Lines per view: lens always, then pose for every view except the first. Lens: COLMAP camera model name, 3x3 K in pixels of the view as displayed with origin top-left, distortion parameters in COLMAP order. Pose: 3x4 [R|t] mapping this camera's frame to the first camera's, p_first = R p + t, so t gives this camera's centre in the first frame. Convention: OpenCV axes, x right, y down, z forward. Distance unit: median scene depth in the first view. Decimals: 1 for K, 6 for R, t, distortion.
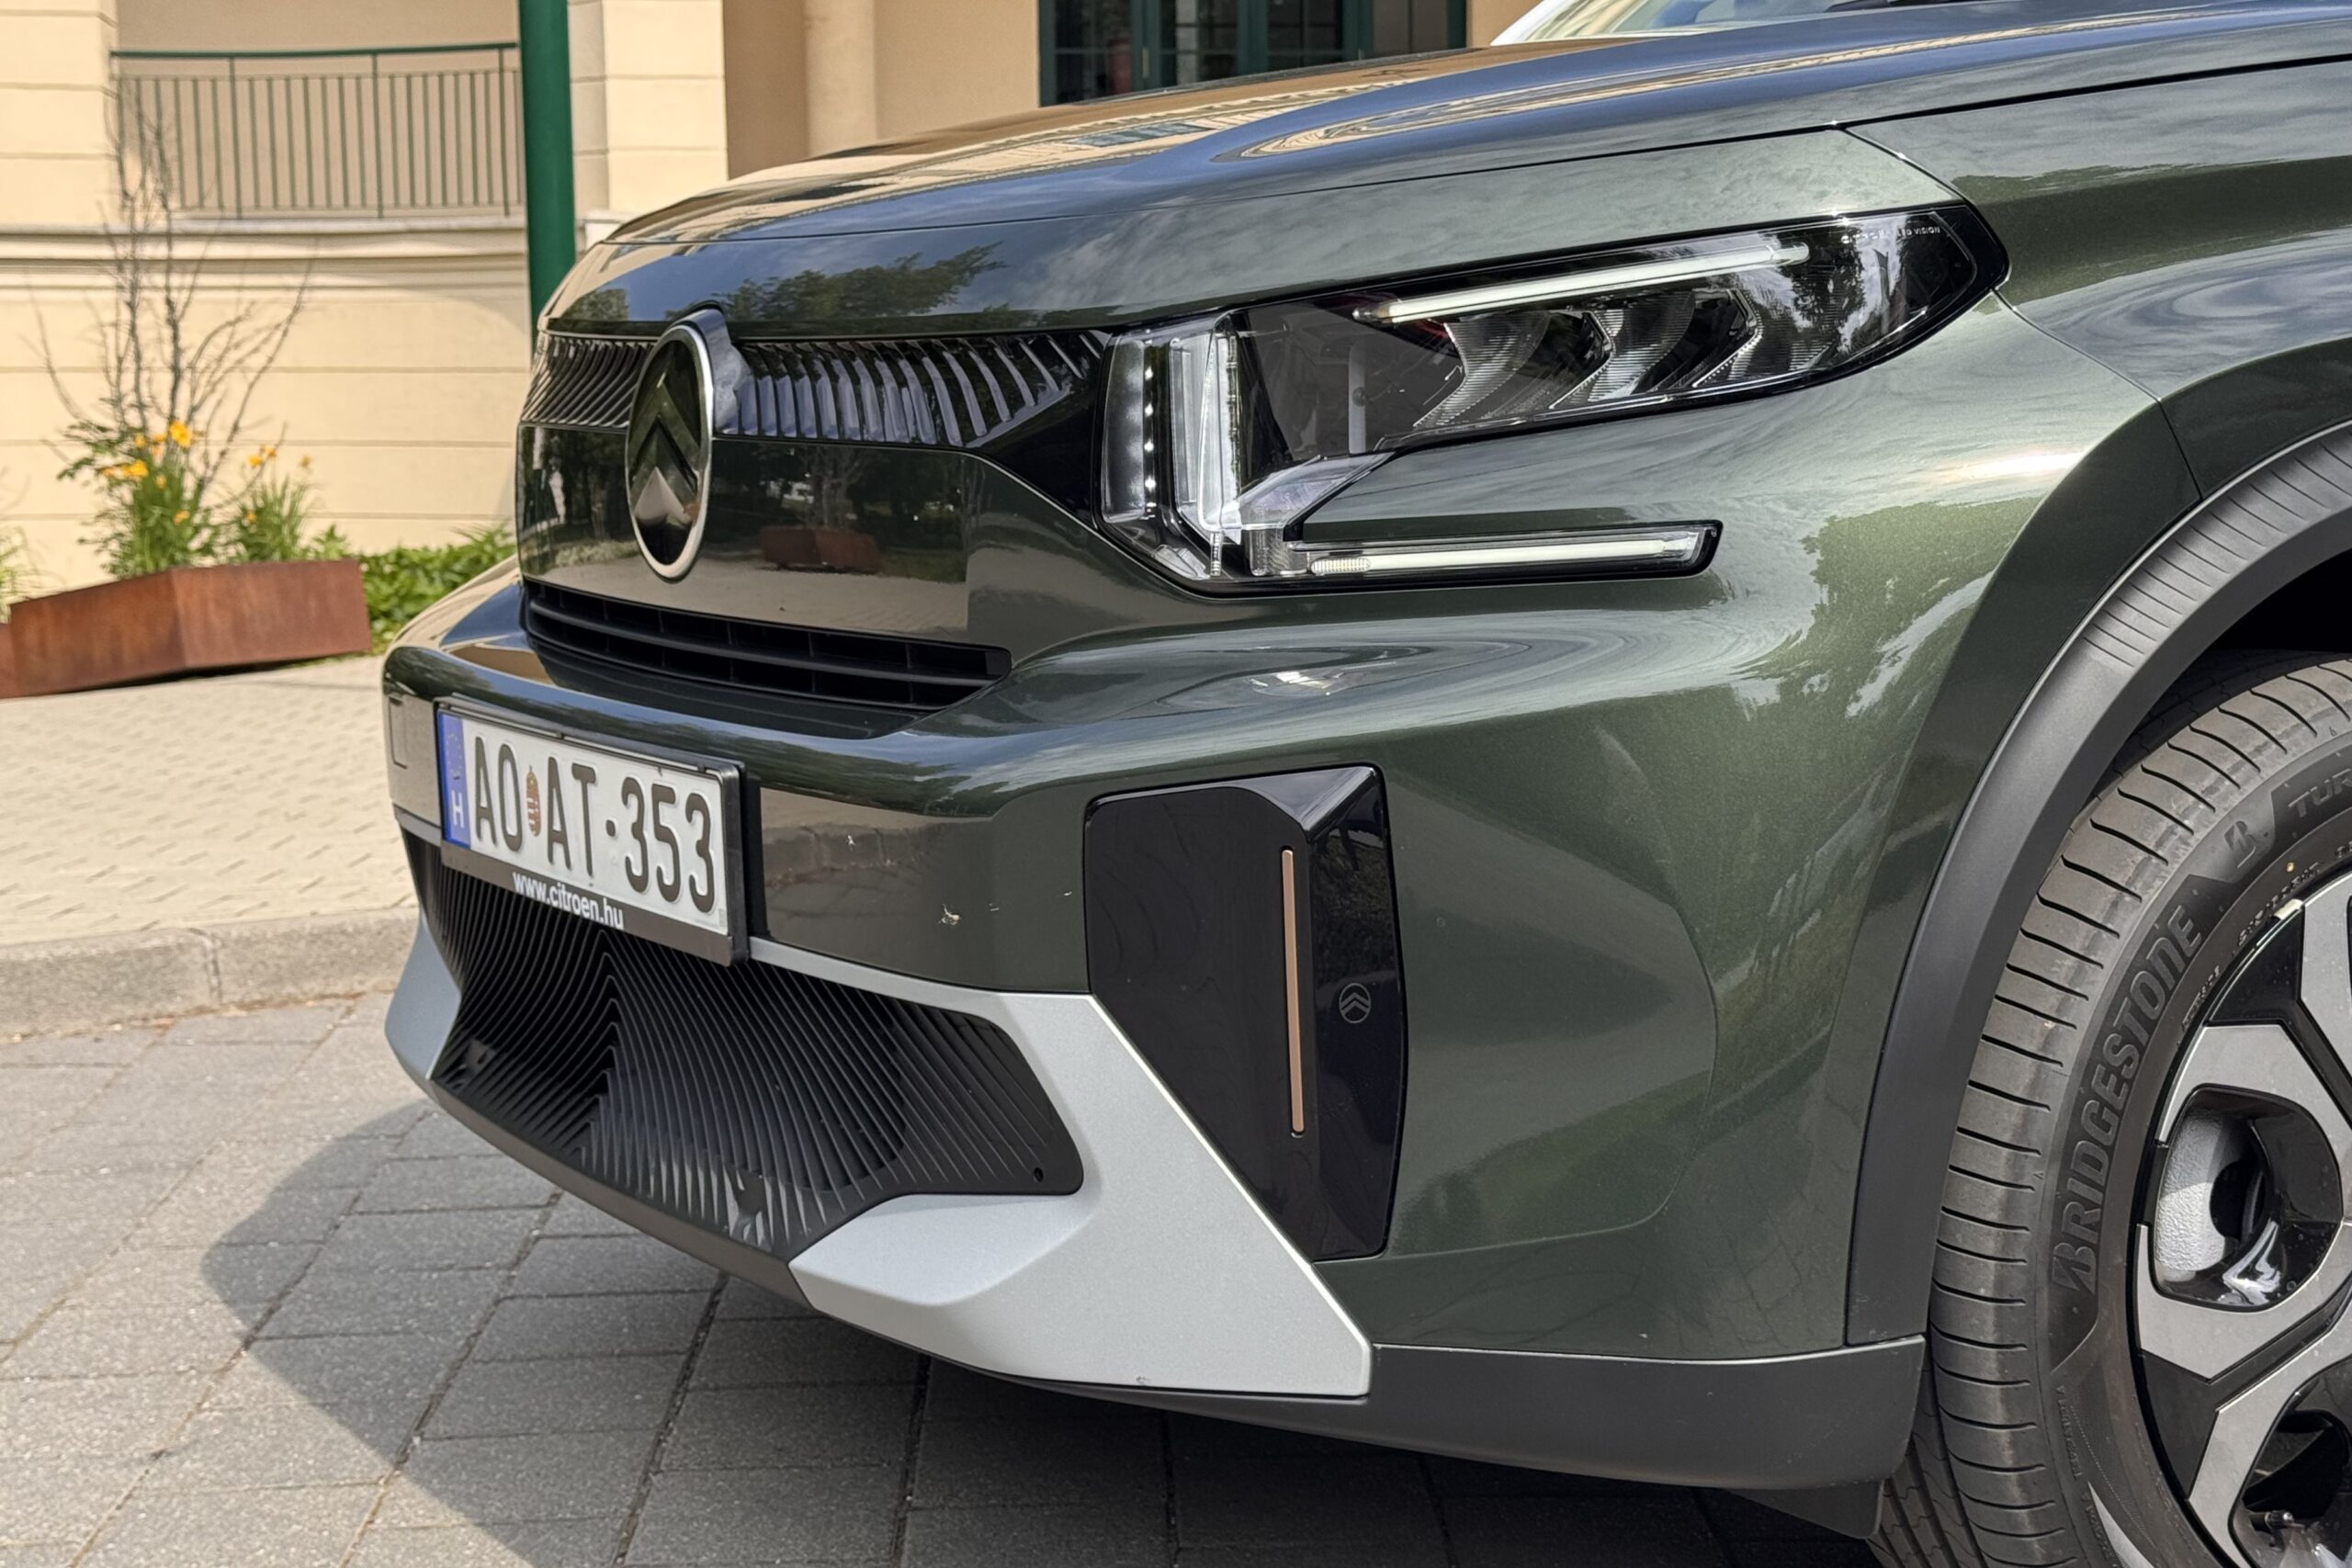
lens RADIAL K [[3516.4, 0, 1176.2], [0, 3516.4, 722.1], [0, 0, 1]] dist [0.155723, -0.067655]
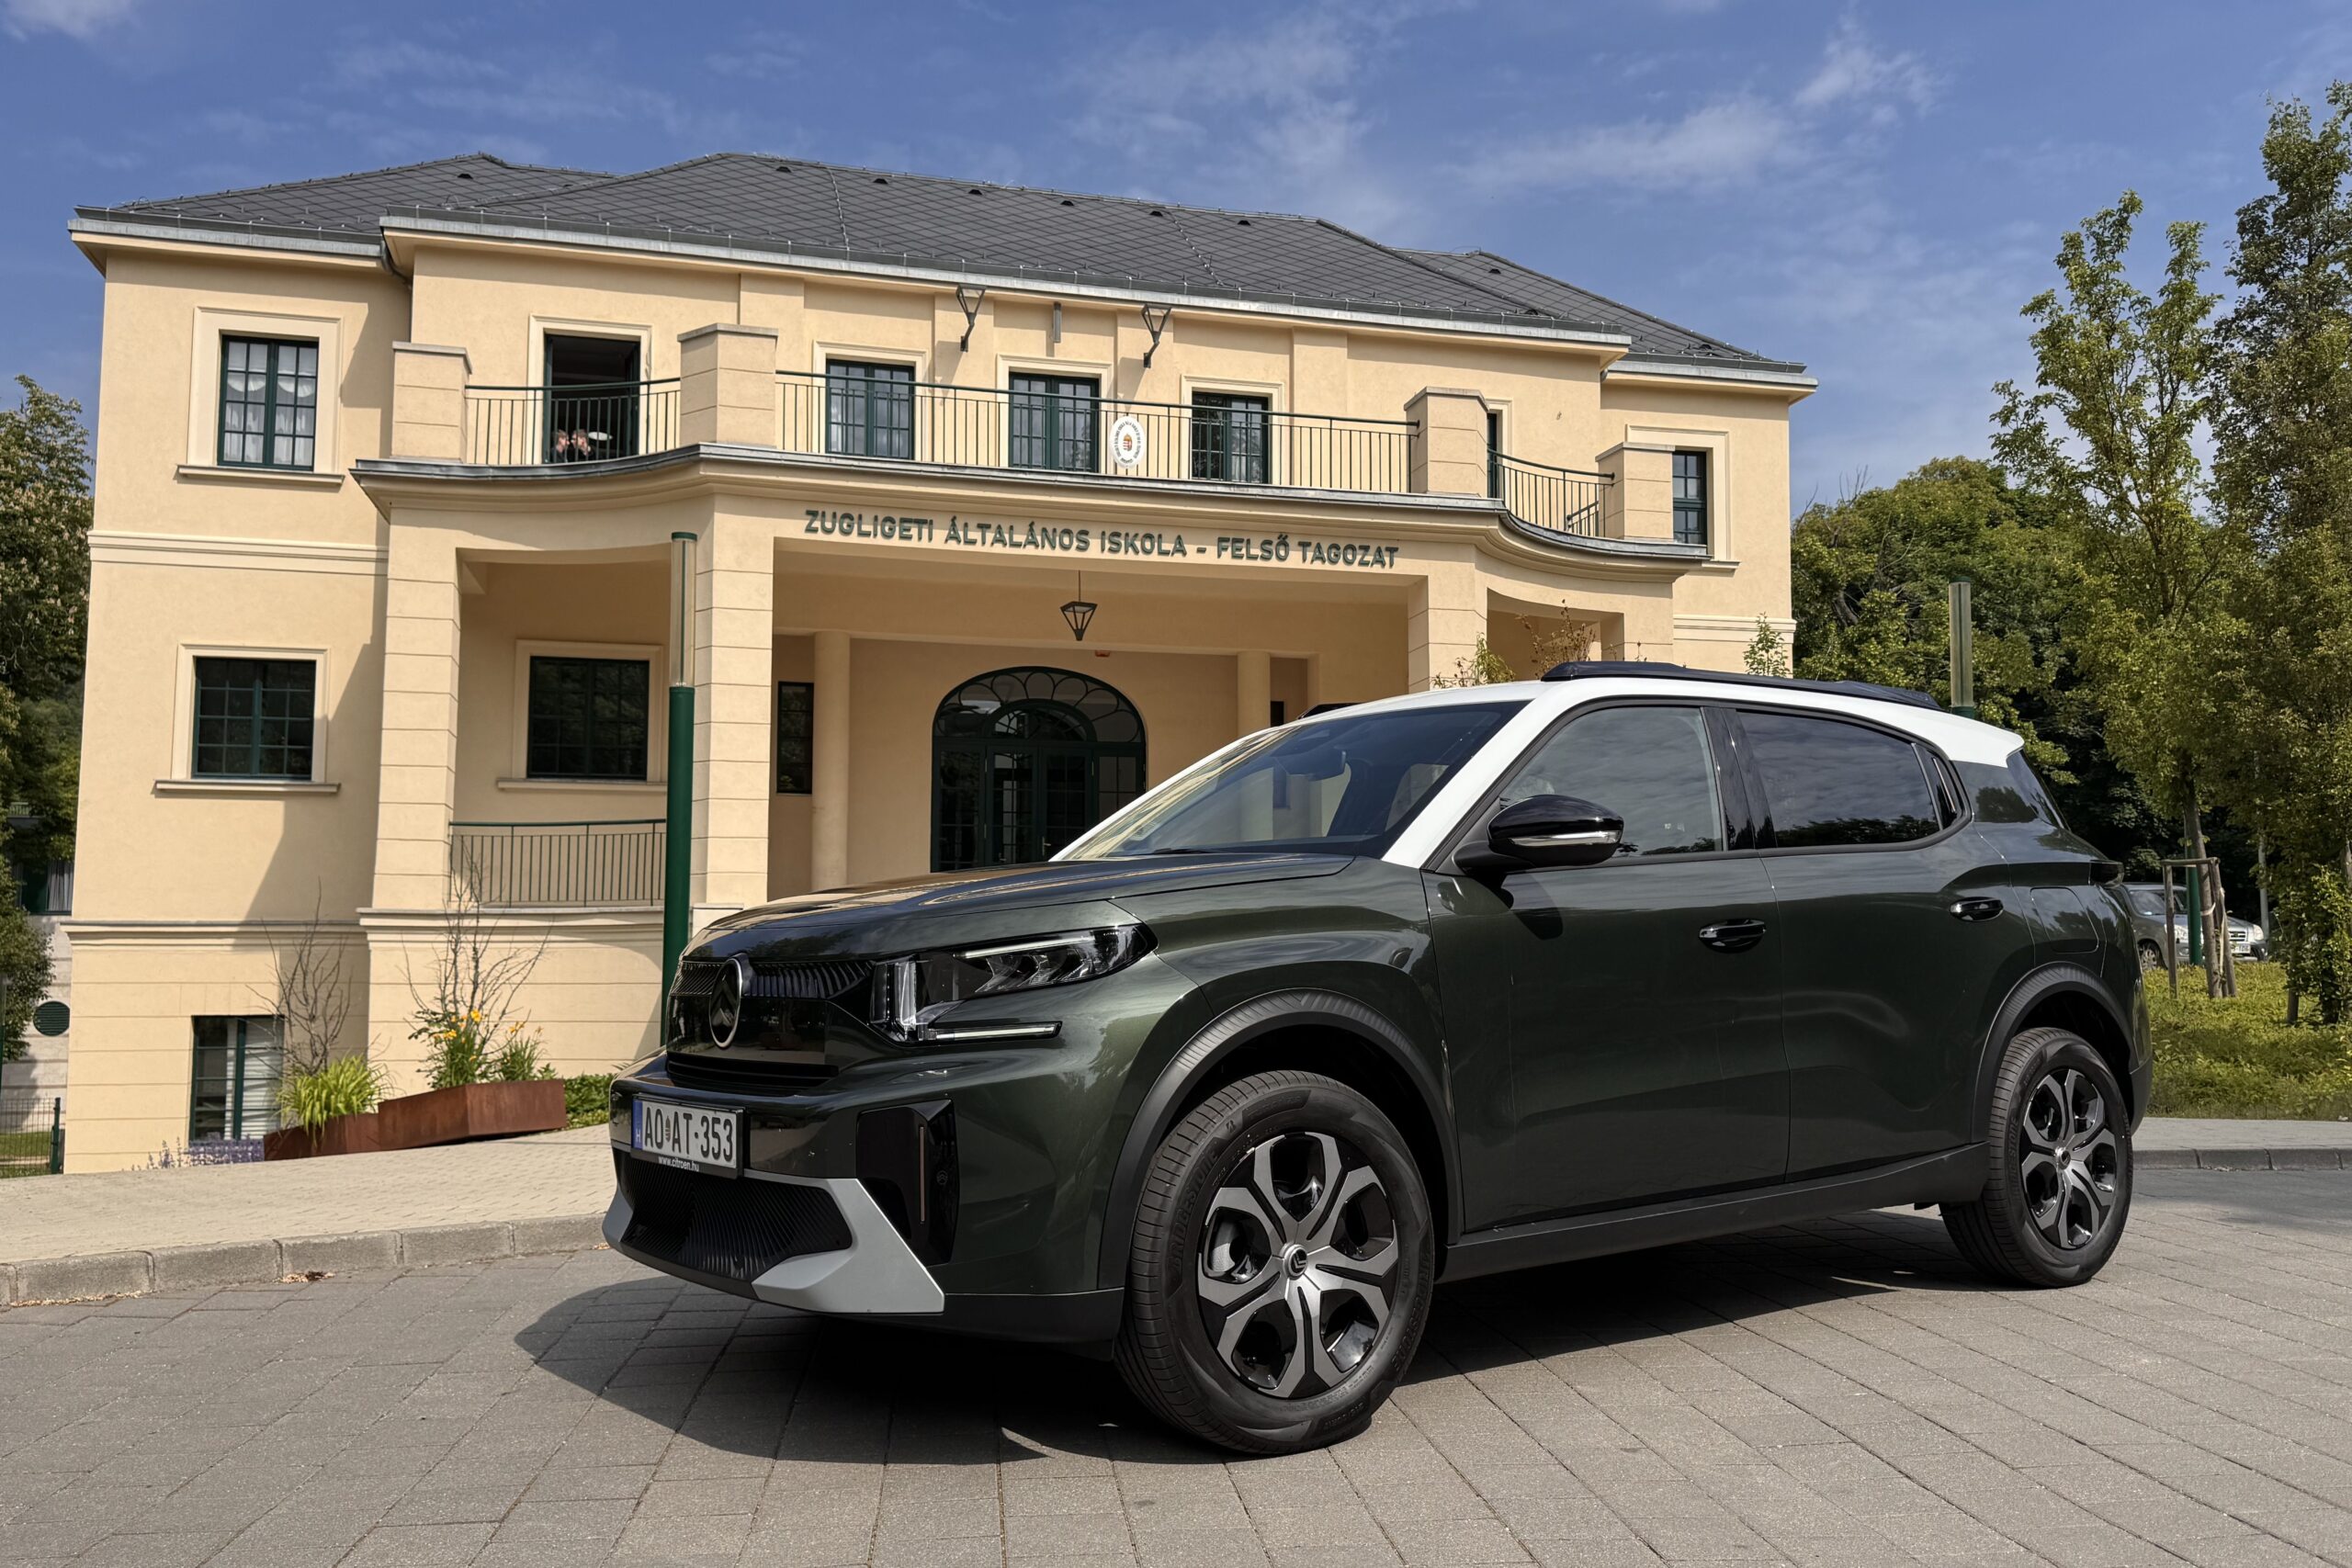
lens RADIAL K [[1861.9, 0, 1187.7], [0, 1861.9, 812.7], [0, 0, 1]] dist [0.185159, -0.379730]
pose [[0.995504, 0.018362, 0.092921, 0.084289], [-0.000244, 0.981524, -0.191339, 0.064119], [-0.094717, 0.190456, 0.977116, -0.551336]]
